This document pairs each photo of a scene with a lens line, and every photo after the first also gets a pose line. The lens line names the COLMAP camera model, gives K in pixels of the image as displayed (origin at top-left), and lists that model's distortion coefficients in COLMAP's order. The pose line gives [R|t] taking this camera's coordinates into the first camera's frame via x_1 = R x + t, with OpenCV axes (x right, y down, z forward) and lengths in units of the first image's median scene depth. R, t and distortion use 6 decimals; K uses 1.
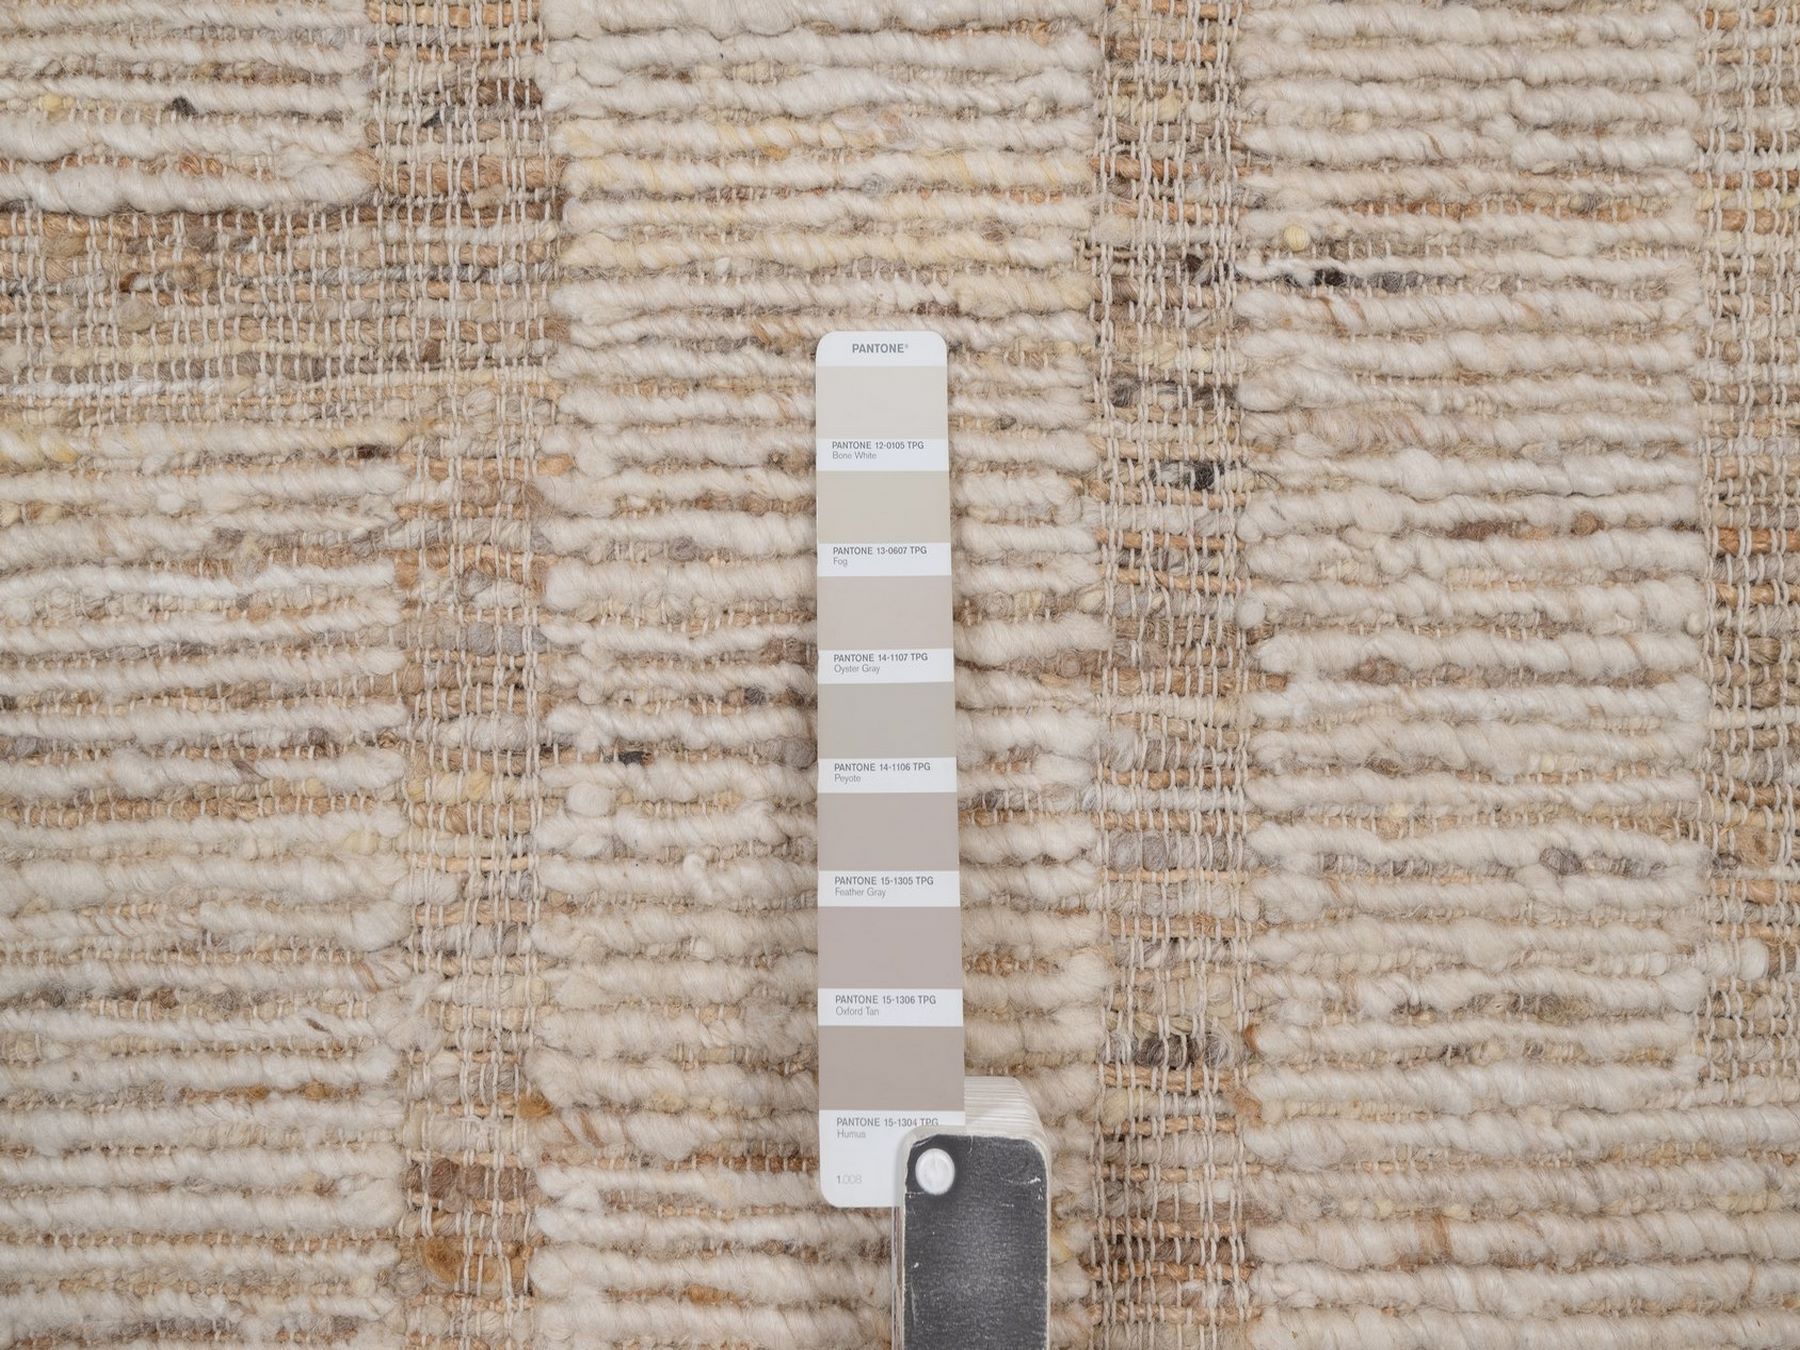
lens RADIAL K [[1574.2, 0, 904.4], [0, 1574.2, 669.9], [0, 0, 1]] dist [-0.000079, 0.003738]
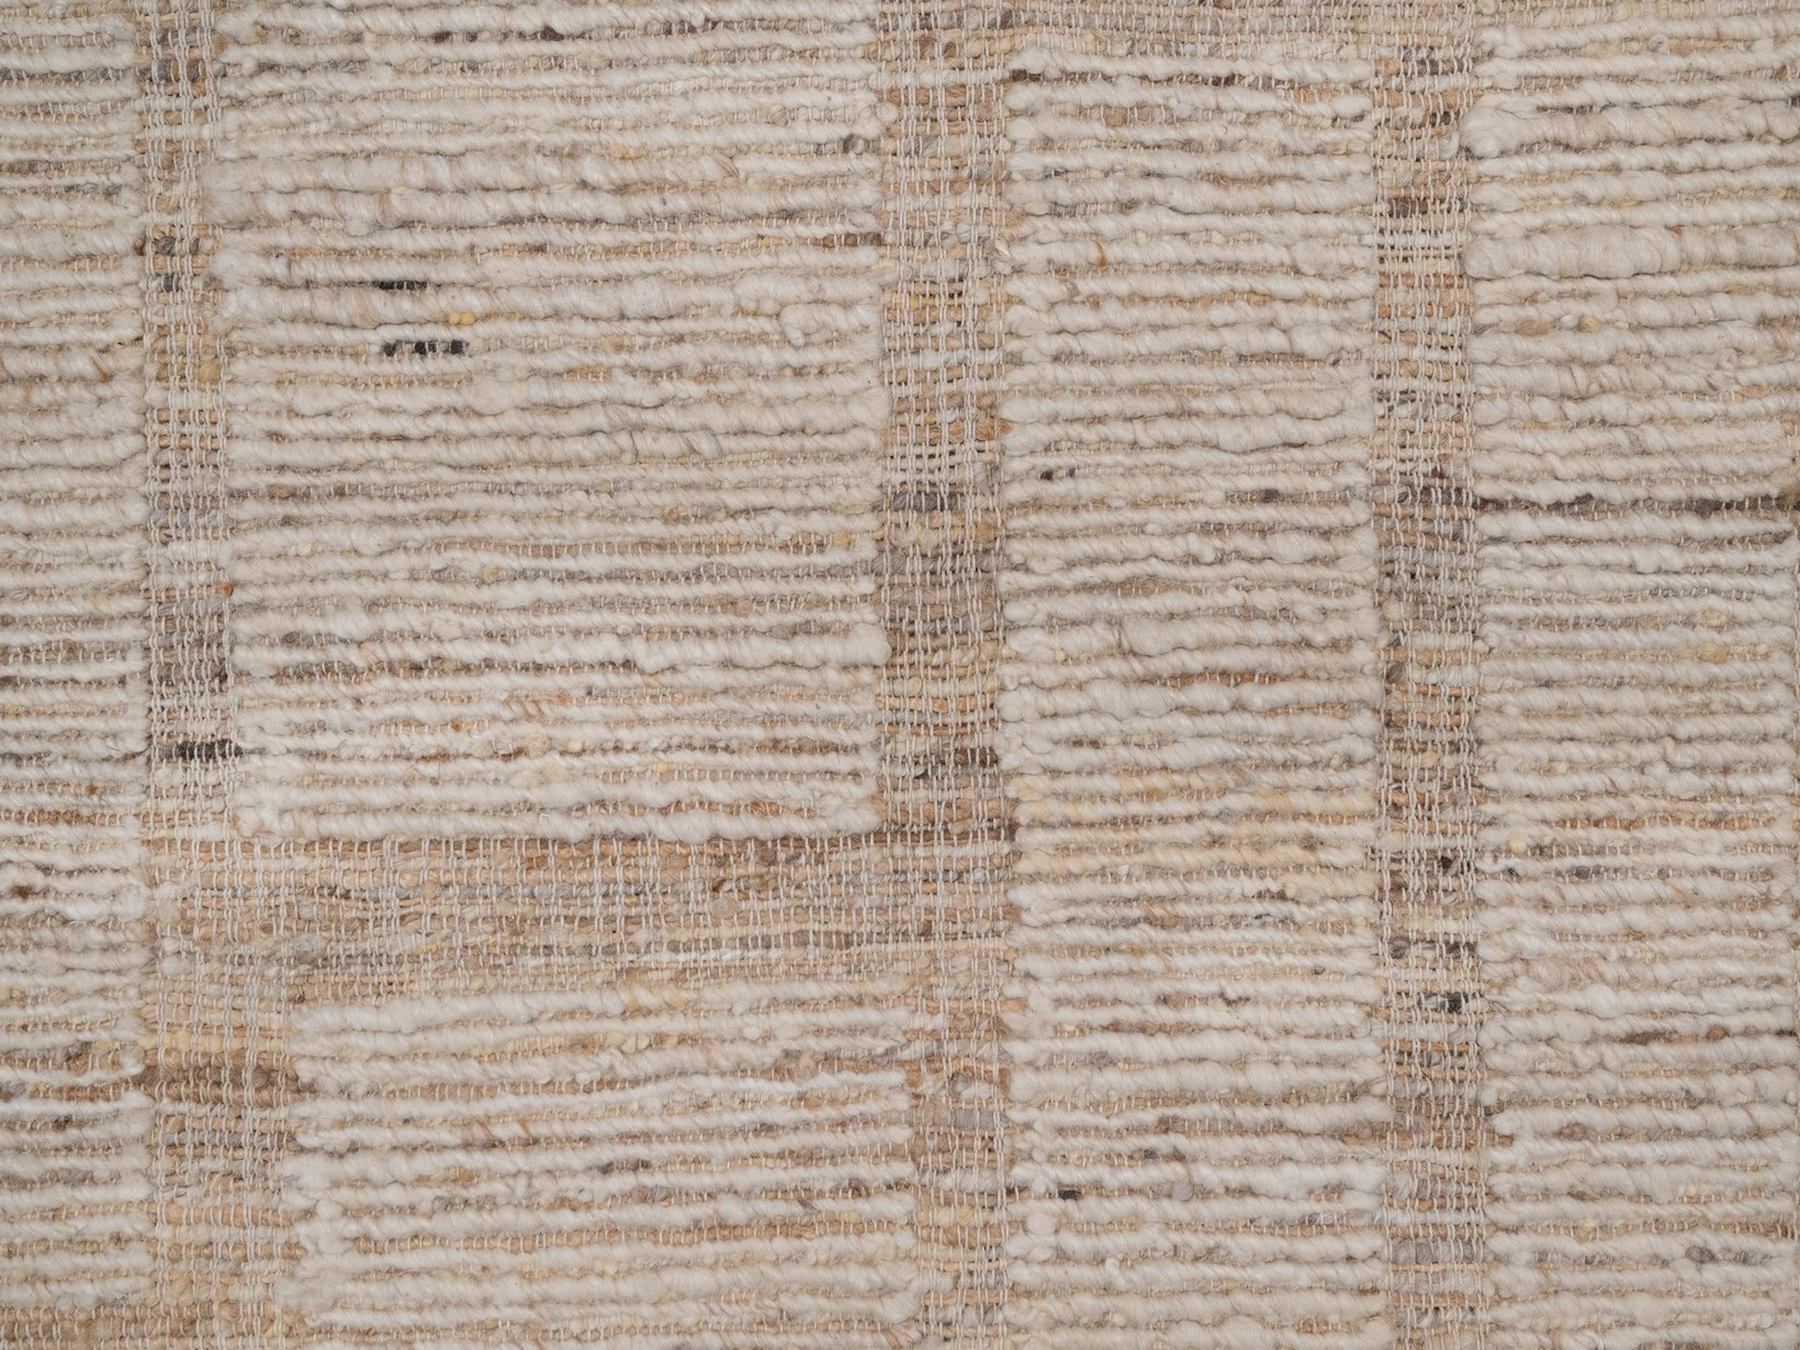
lens RADIAL K [[1574.2, 0, 896.9], [0, 1574.2, 674.7], [0, 0, 1]] dist [-0.000079, 0.003738]
pose [[0.999298, -0.029012, -0.023722, -0.287423], [0.030279, 0.998031, 0.054932, -0.526486], [0.022081, -0.055612, 0.998208, -0.466930]]
